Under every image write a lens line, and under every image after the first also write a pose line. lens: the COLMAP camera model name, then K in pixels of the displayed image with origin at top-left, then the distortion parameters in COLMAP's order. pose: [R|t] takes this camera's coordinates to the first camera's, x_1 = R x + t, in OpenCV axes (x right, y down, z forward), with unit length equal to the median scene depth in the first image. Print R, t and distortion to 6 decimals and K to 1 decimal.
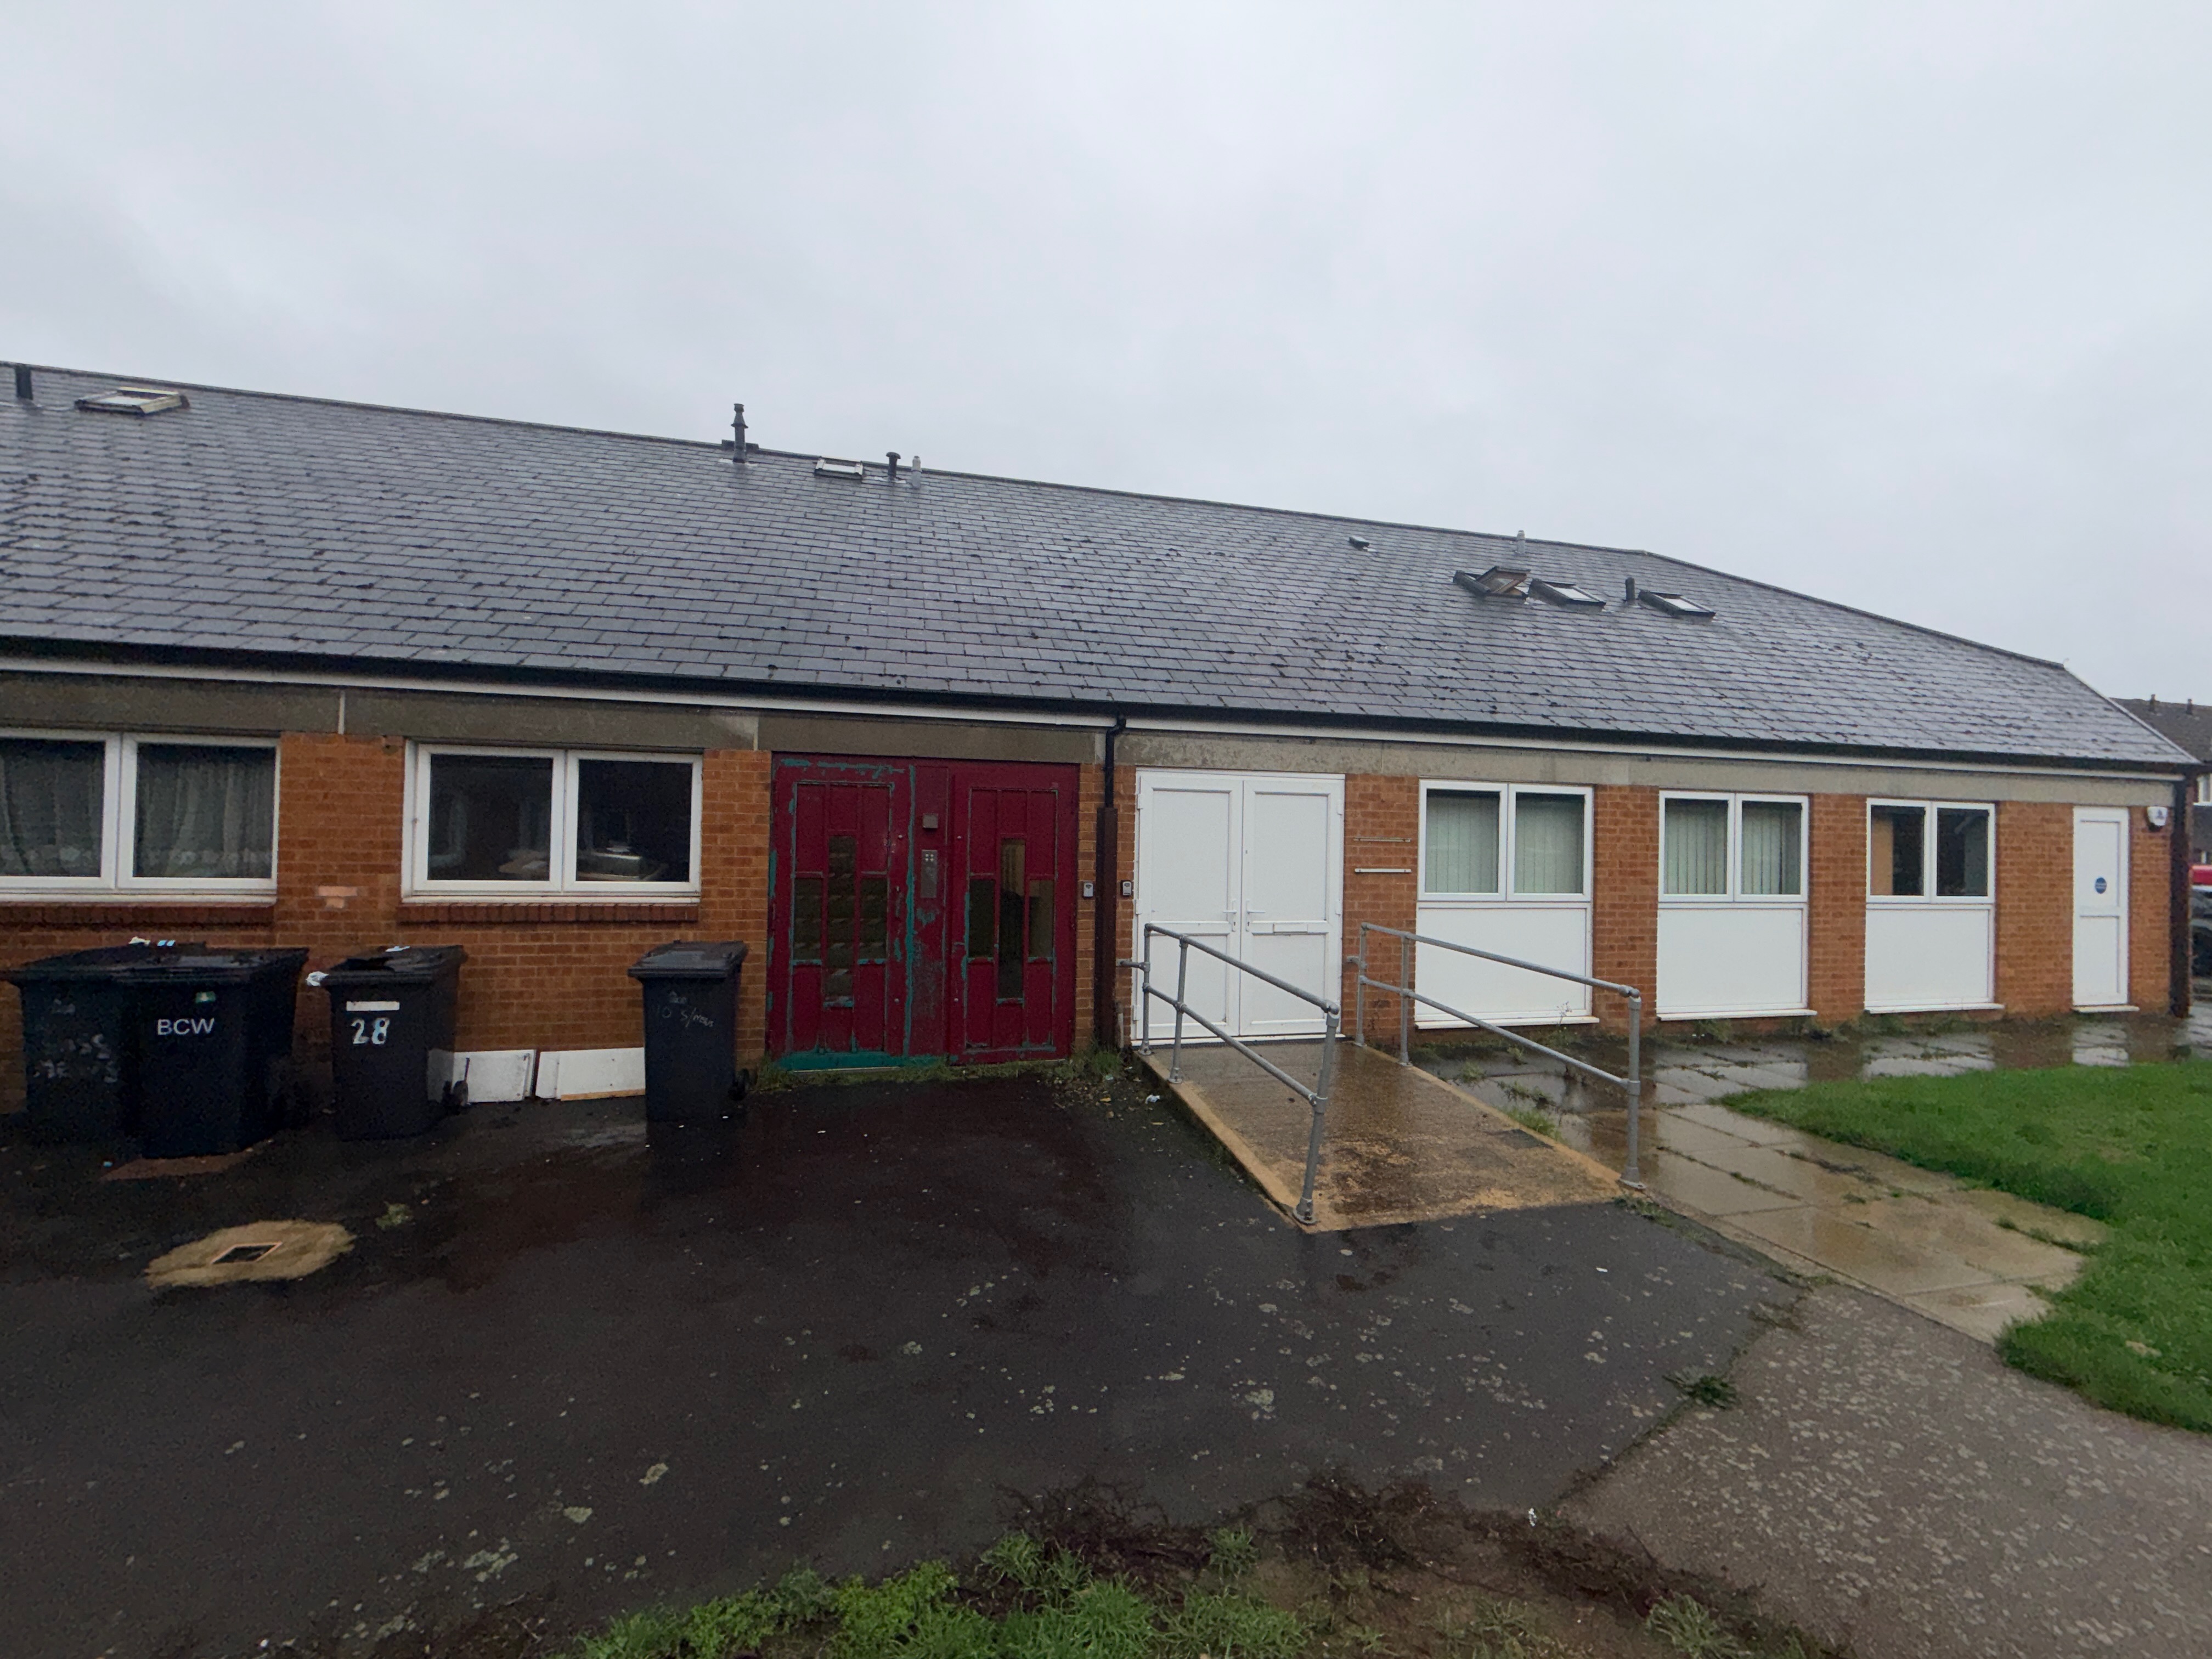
lens RADIAL K [[886.9, 0, 1111.5], [0, 886.9, 823.1], [0, 0, 1]] dist [-0.001331, -0.000373]
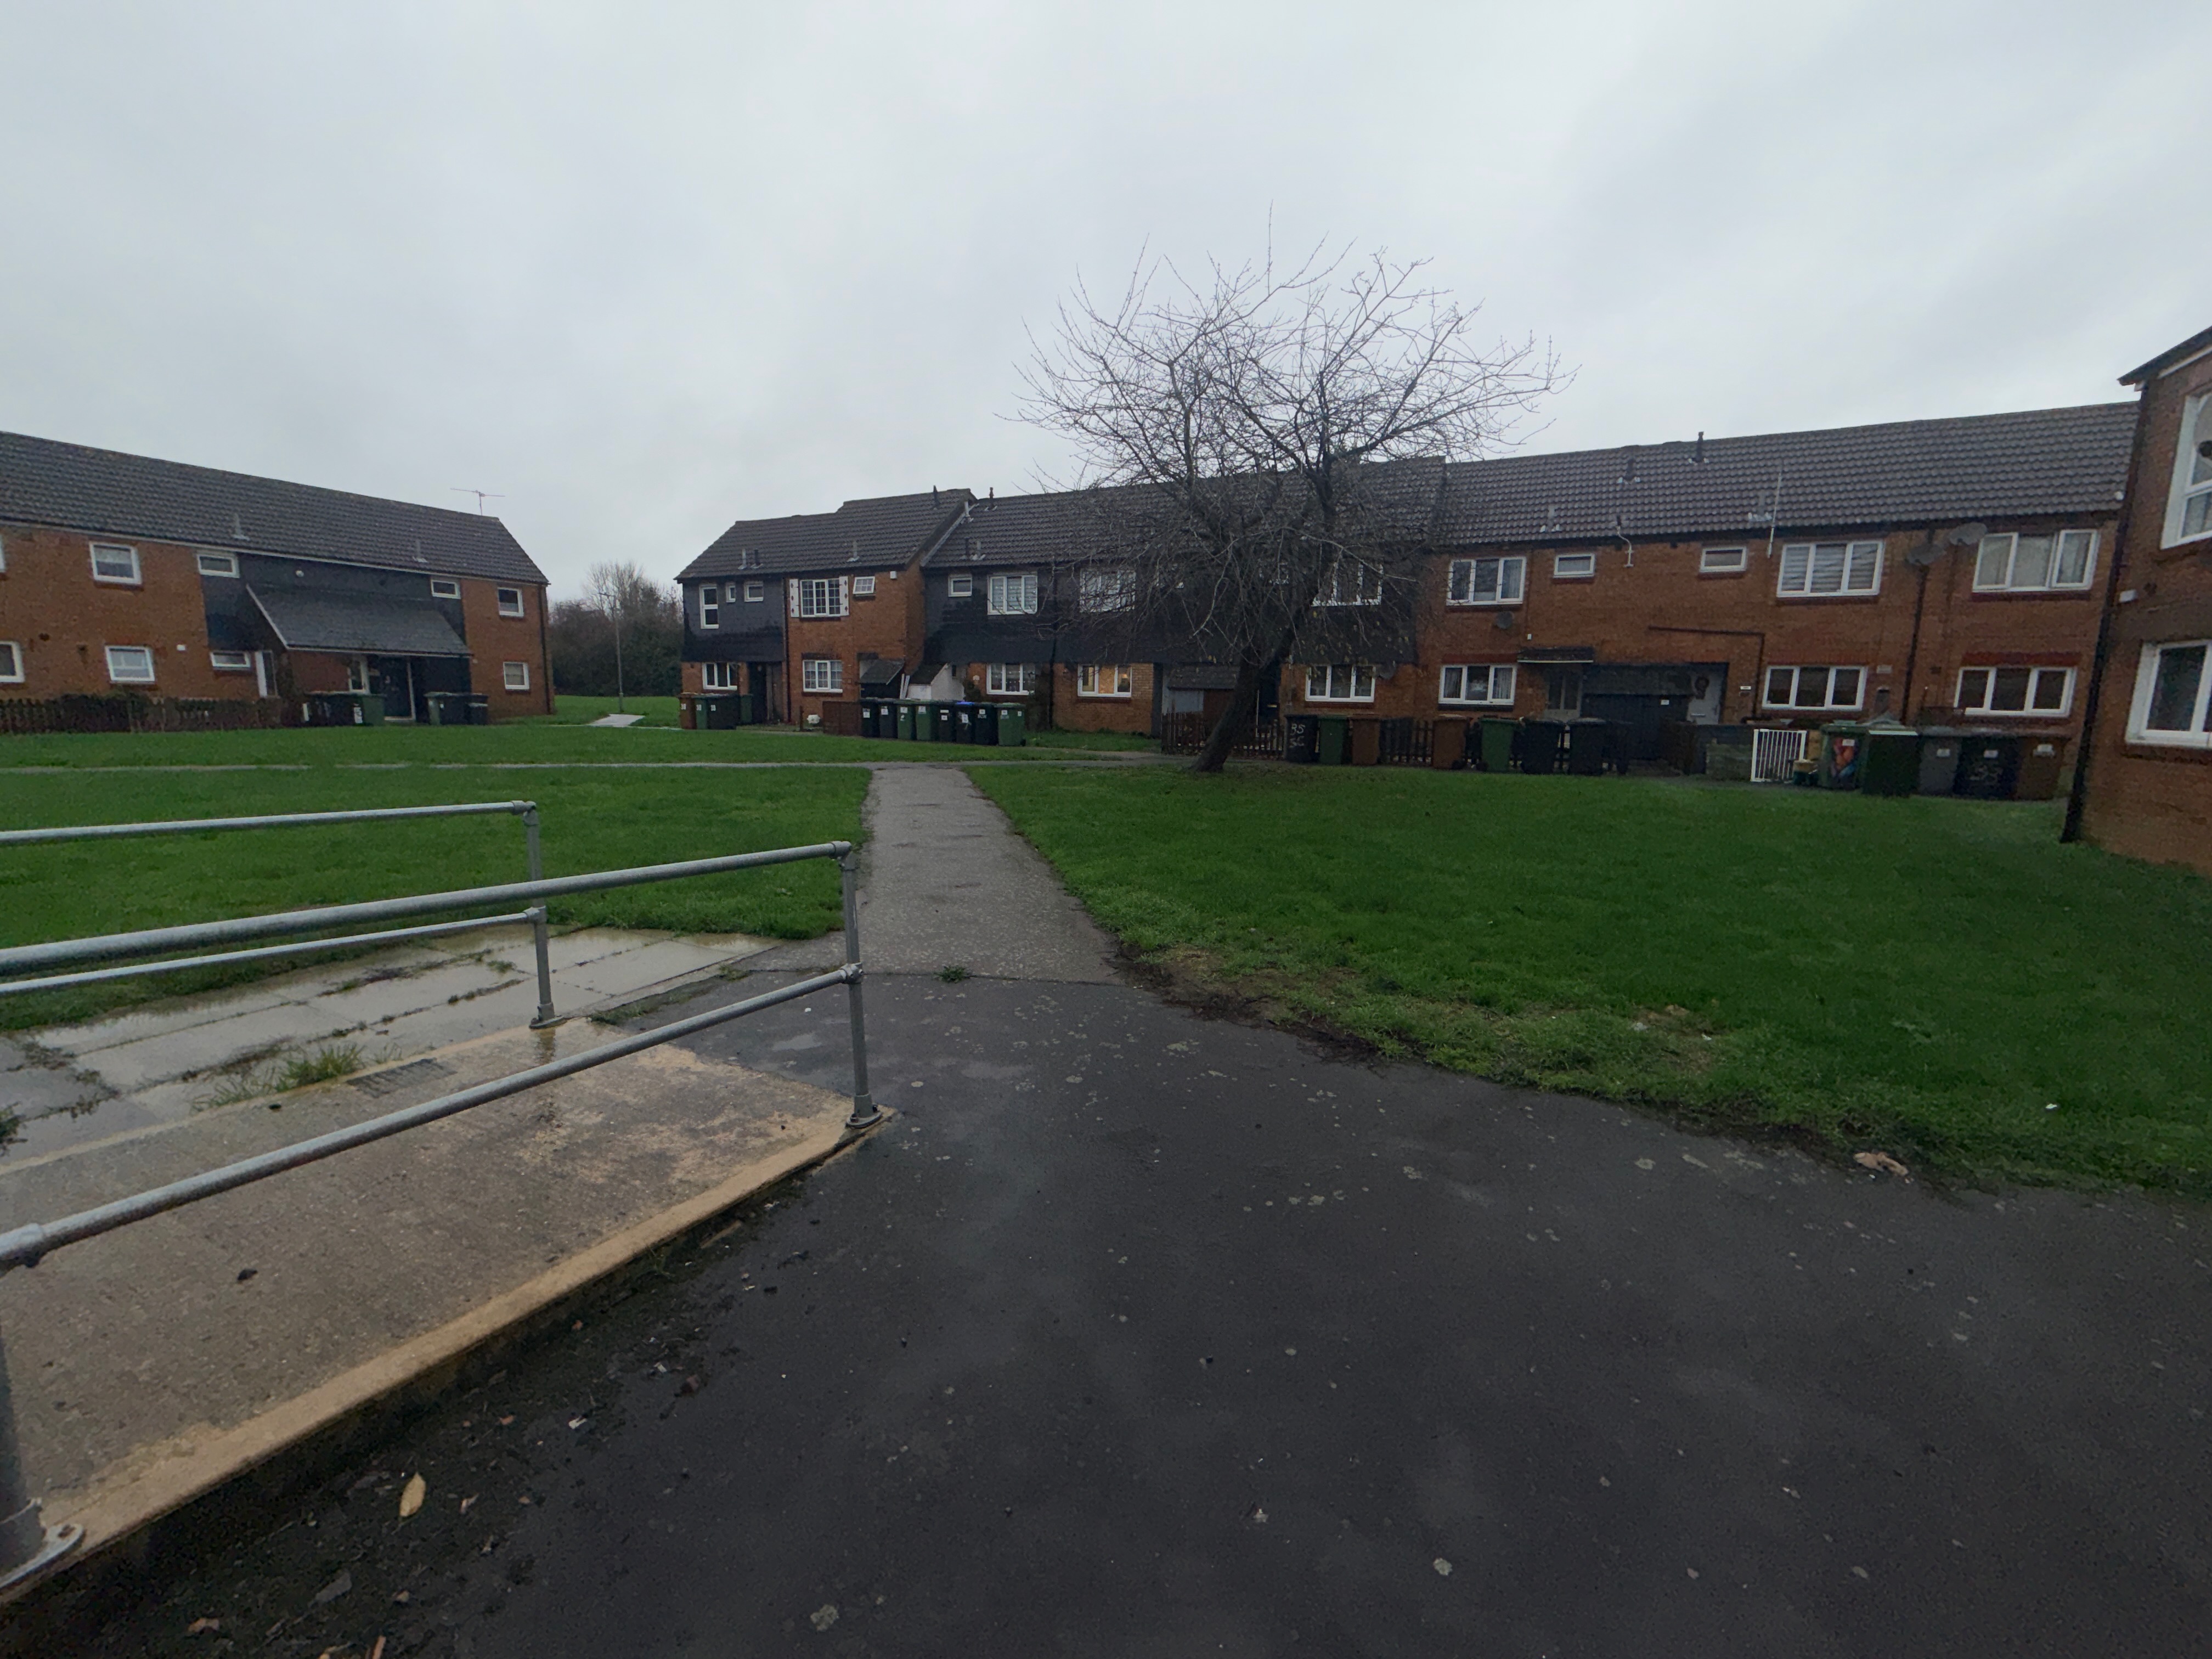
lens RADIAL K [[886.9, 0, 1108.3], [0, 886.9, 831.6], [0, 0, 1]] dist [-0.001331, -0.000373]
pose [[-0.764143, -0.130550, 0.631697, -0.367845], [-0.046328, 0.987884, 0.148119, 0.070071], [-0.643381, 0.083919, -0.760933, 1.324371]]
